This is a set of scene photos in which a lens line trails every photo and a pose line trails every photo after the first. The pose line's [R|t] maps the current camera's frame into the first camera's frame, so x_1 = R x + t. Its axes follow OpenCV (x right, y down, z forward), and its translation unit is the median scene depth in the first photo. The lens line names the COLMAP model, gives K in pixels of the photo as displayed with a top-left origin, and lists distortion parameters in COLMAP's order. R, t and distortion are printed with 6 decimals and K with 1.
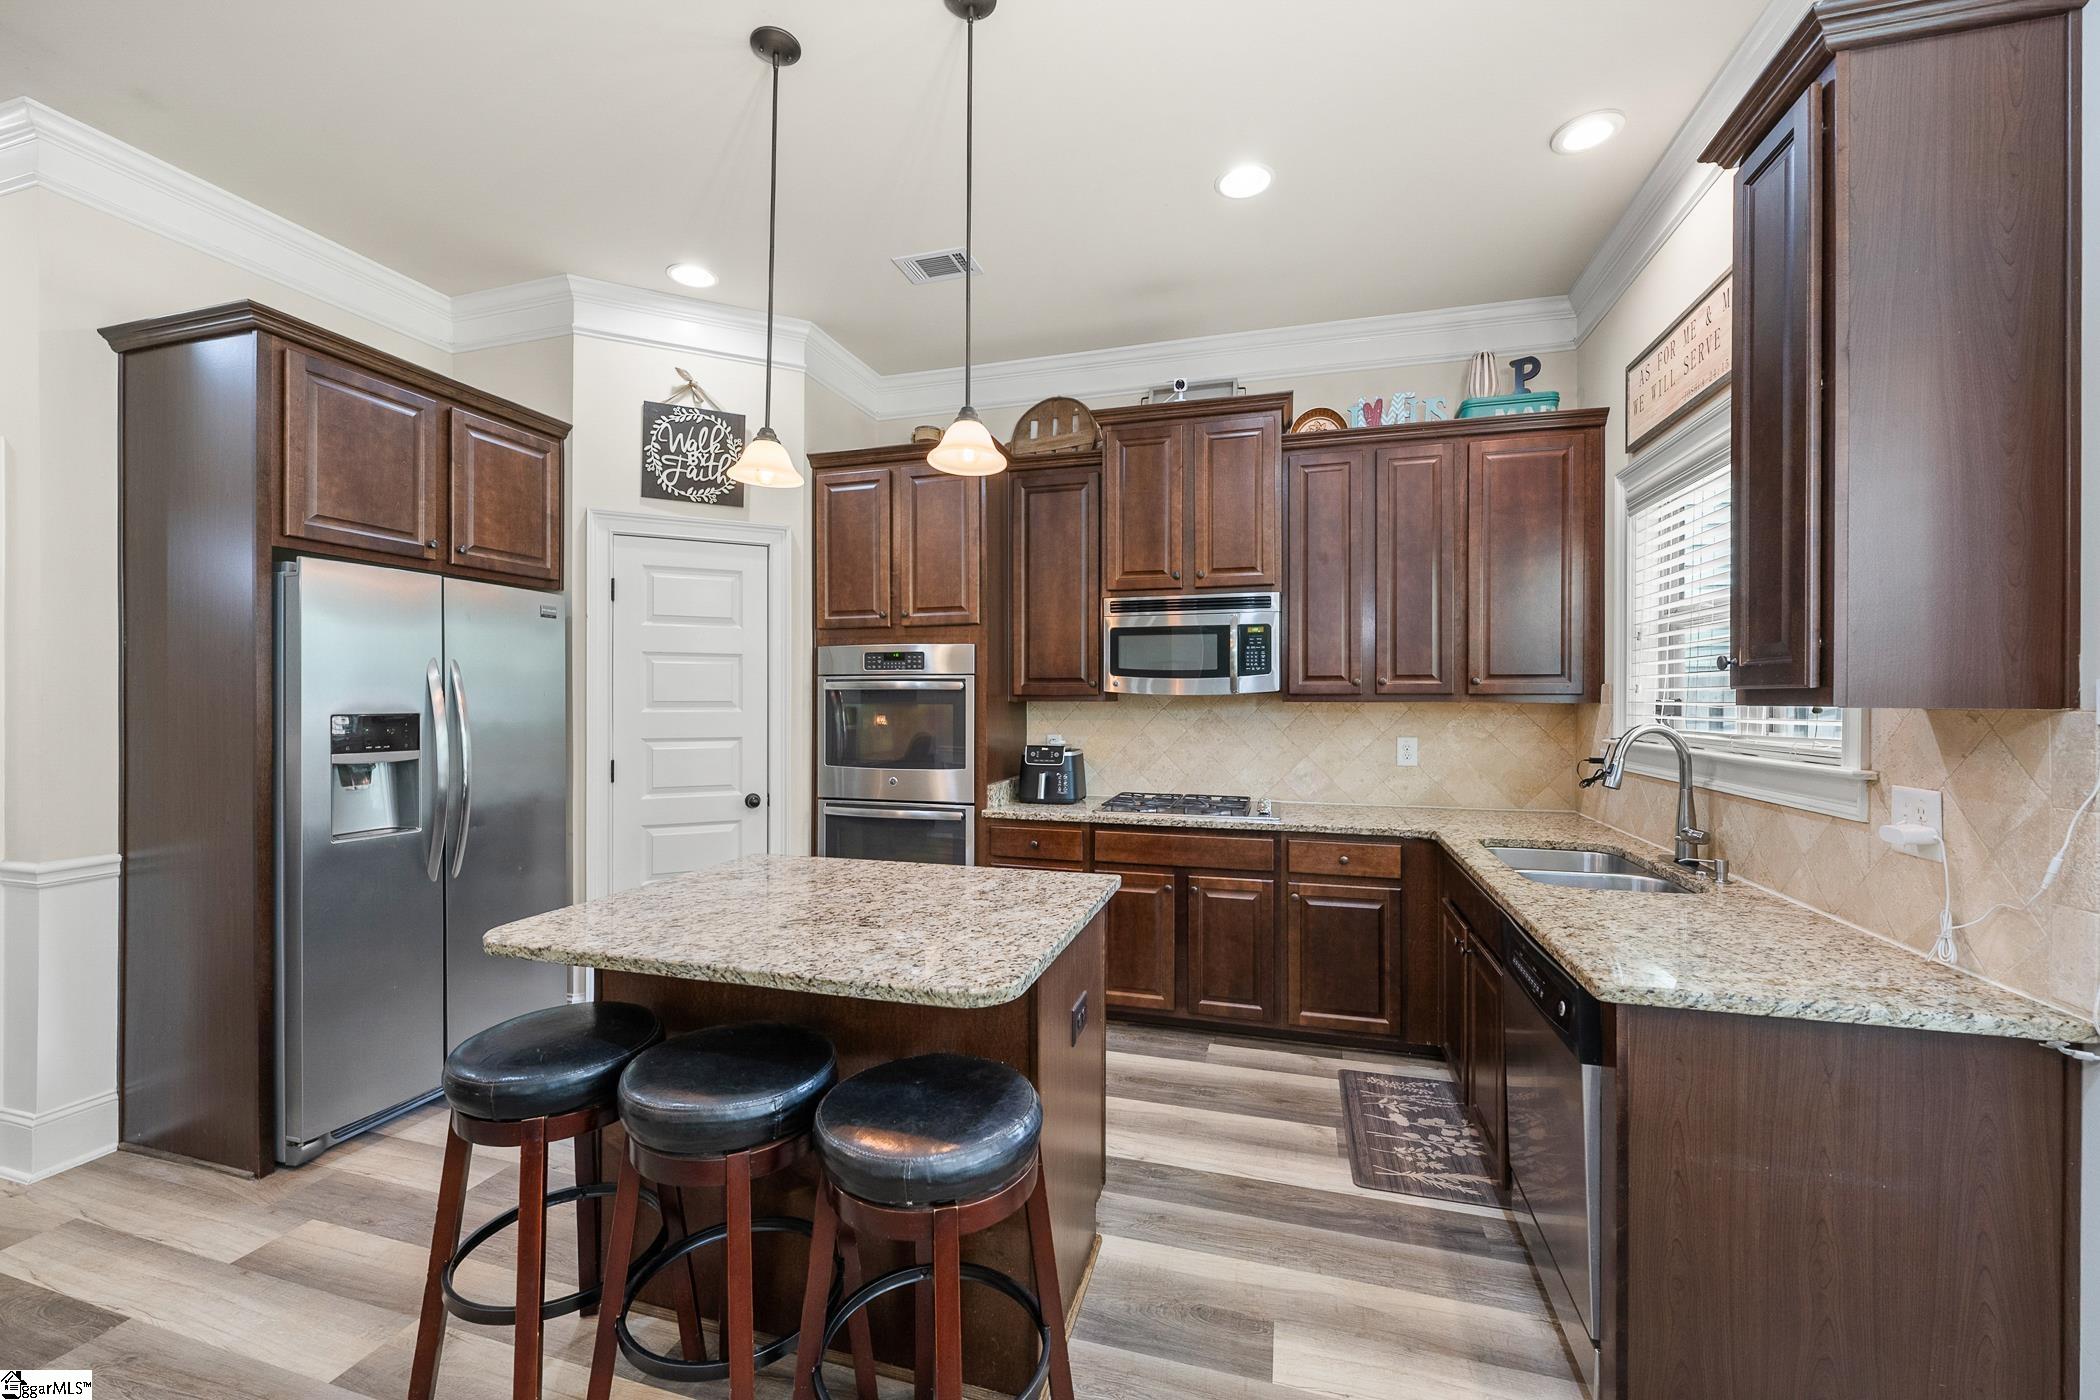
lens RADIAL K [[835.3, 0, 1044.6], [0, 835.3, 697.9], [0, 0, 1]] dist [0.000313, 0.000632]
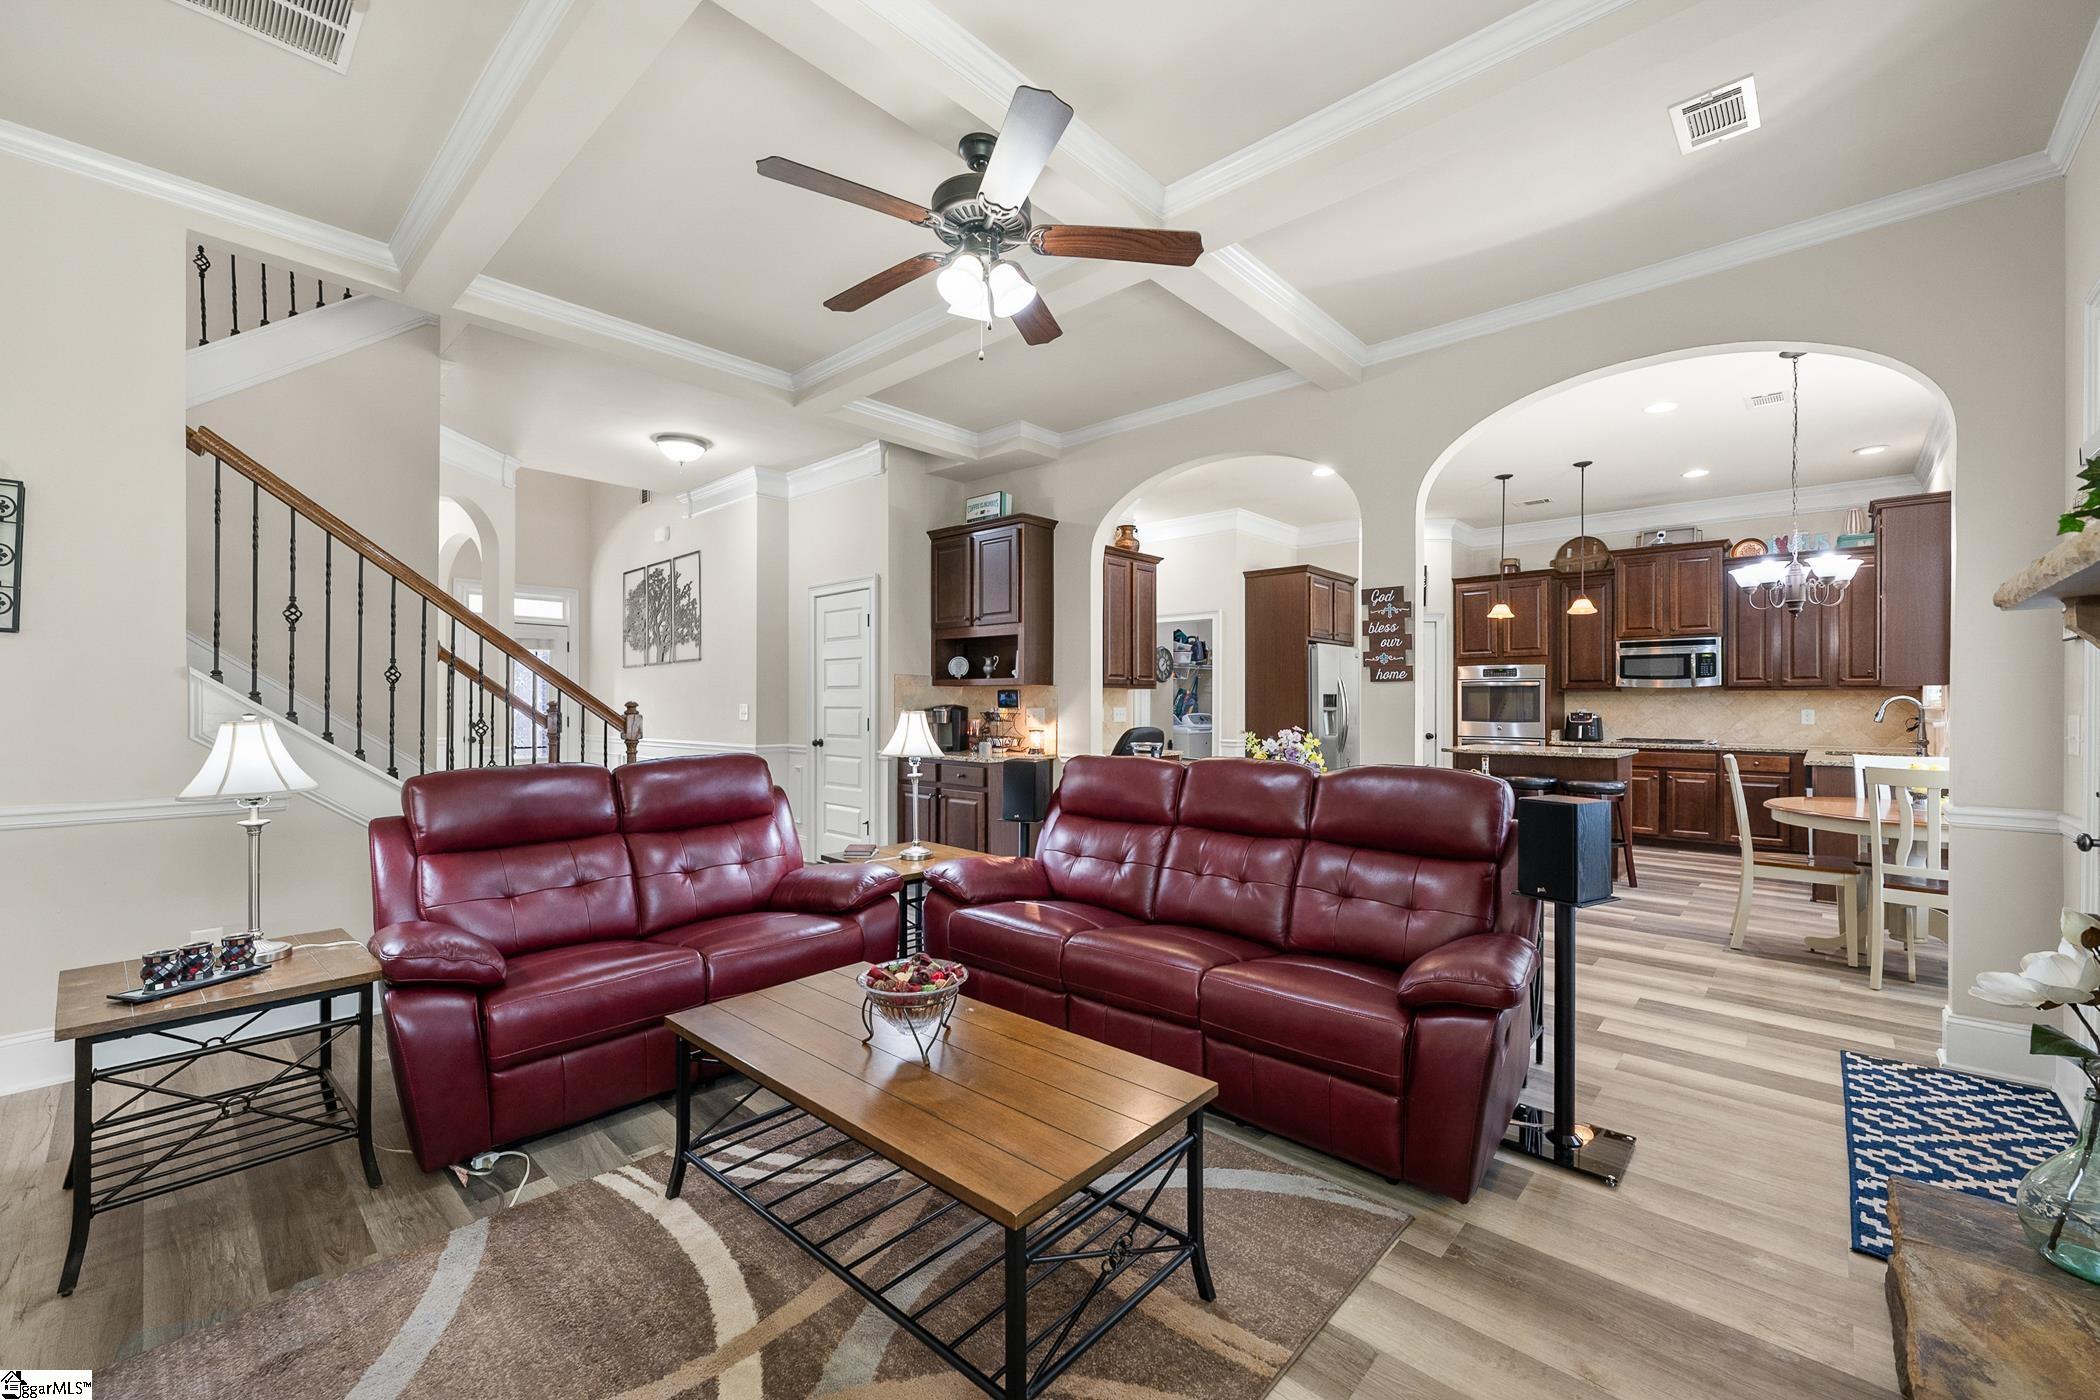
lens RADIAL K [[835.3, 0, 1050.9], [0, 835.3, 698.5], [0, 0, 1]] dist [0.000313, 0.000632]
pose [[0.897650, 0.000566, -0.440708, -0.283097], [-0.002256, 0.999992, -0.003311, 0.033664], [0.440703, 0.003967, 0.897644, -1.521558]]
